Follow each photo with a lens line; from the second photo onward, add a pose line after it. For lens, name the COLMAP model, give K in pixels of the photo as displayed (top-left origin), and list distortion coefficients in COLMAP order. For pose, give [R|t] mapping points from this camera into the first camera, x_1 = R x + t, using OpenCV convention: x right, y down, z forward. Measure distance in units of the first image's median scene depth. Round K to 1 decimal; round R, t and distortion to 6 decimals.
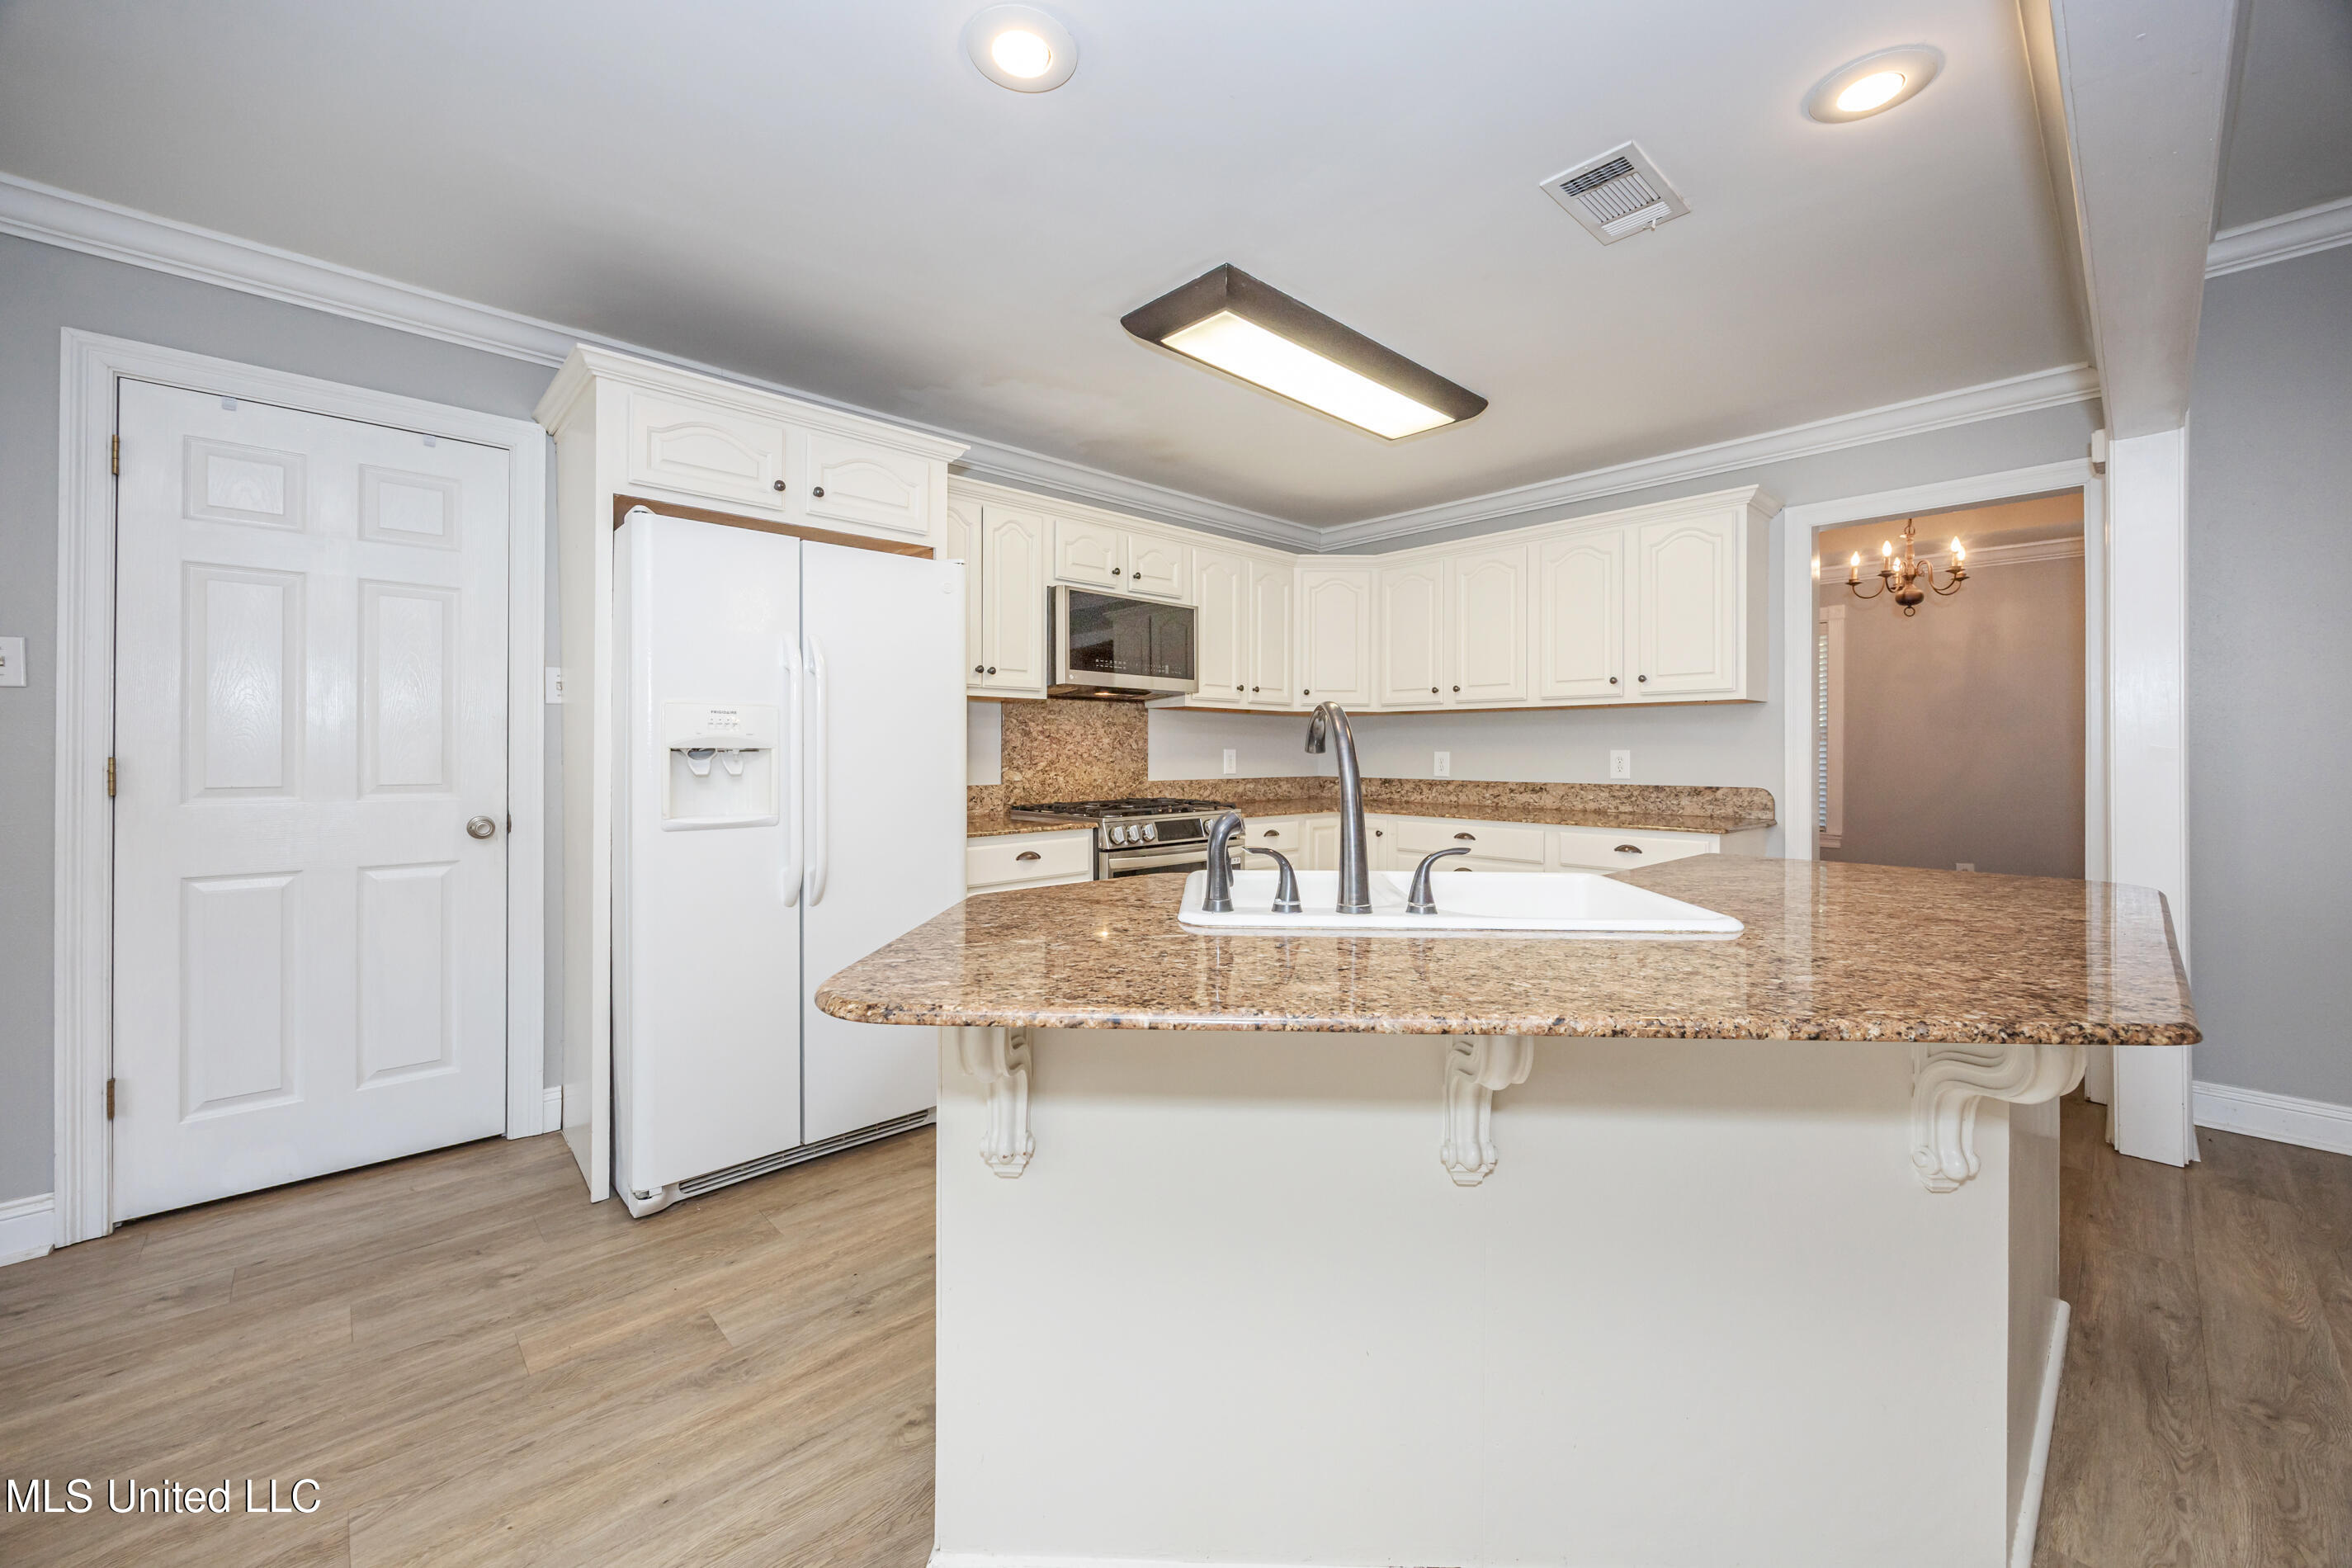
lens RADIAL K [[919.0, 0, 1172.1], [0, 919.0, 748.4], [0, 0, 1]] dist [-0.002498, 0.001363]
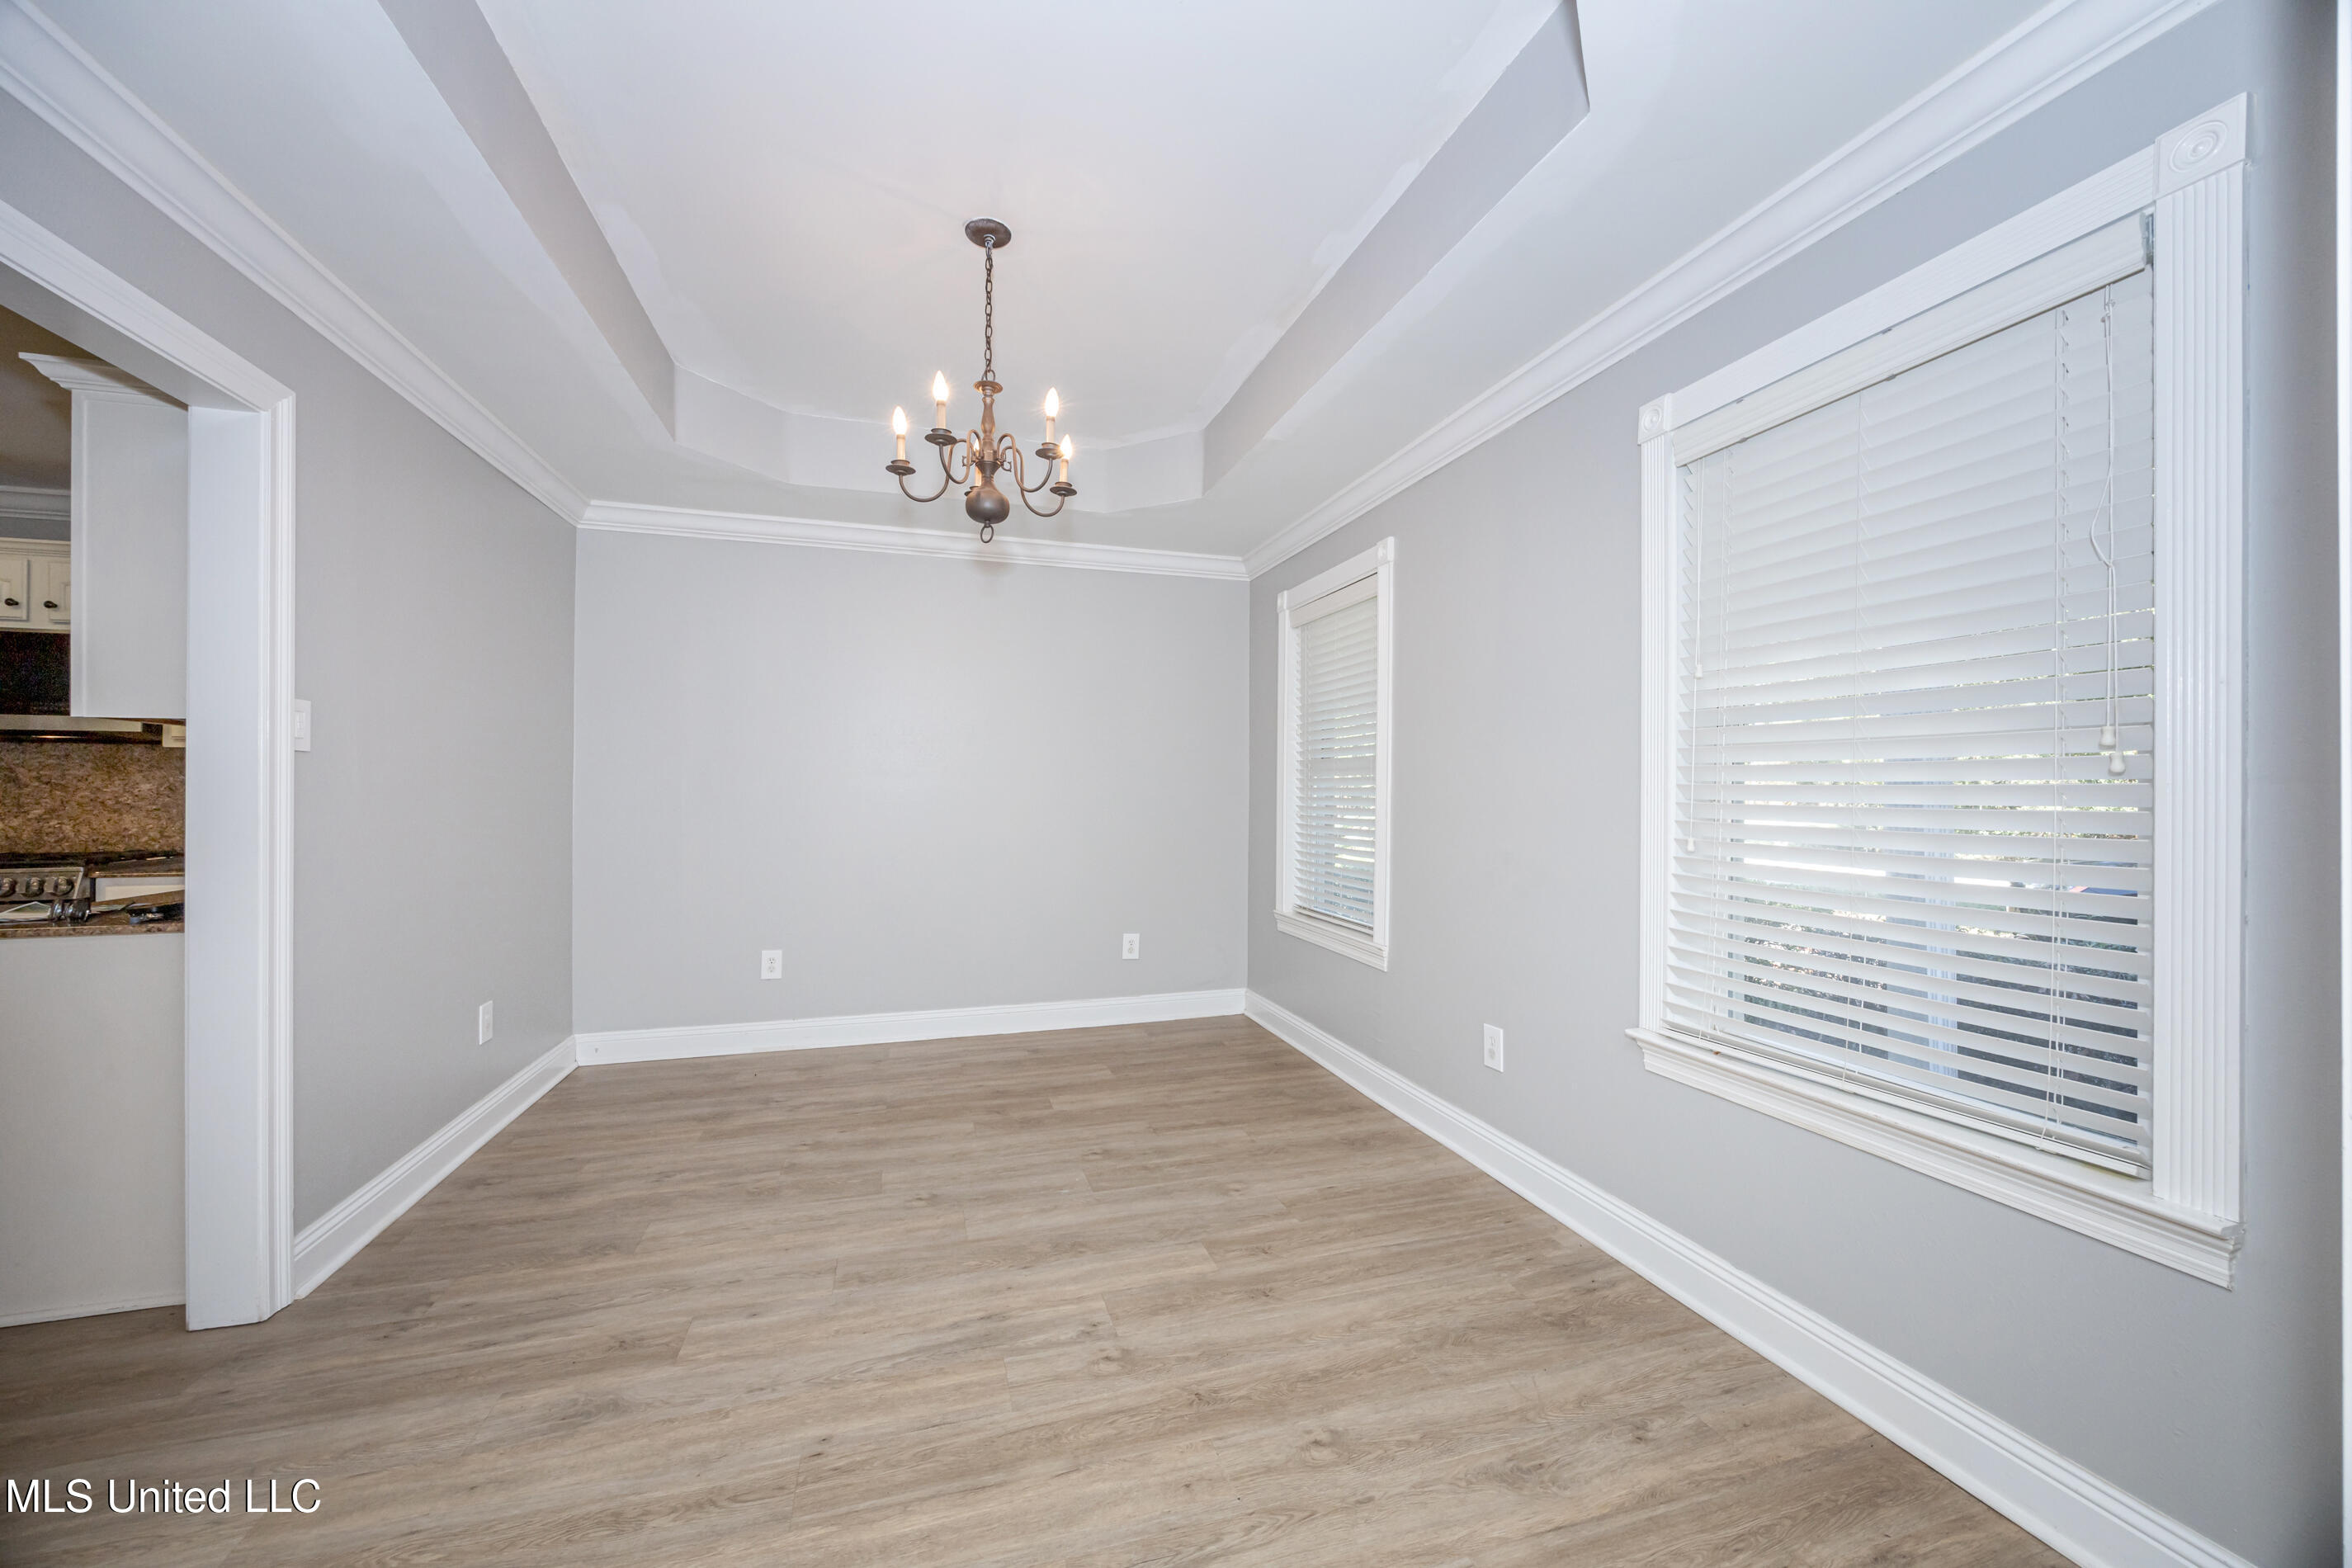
lens RADIAL K [[919.0, 0, 1169.4], [0, 919.0, 786.2], [0, 0, 1]] dist [-0.002498, 0.001363]
pose [[0.897855, -0.003922, -0.440274, 1.718538], [0.005322, 0.999984, 0.001944, -0.006597], [0.440259, -0.004089, 0.897861, 0.854478]]
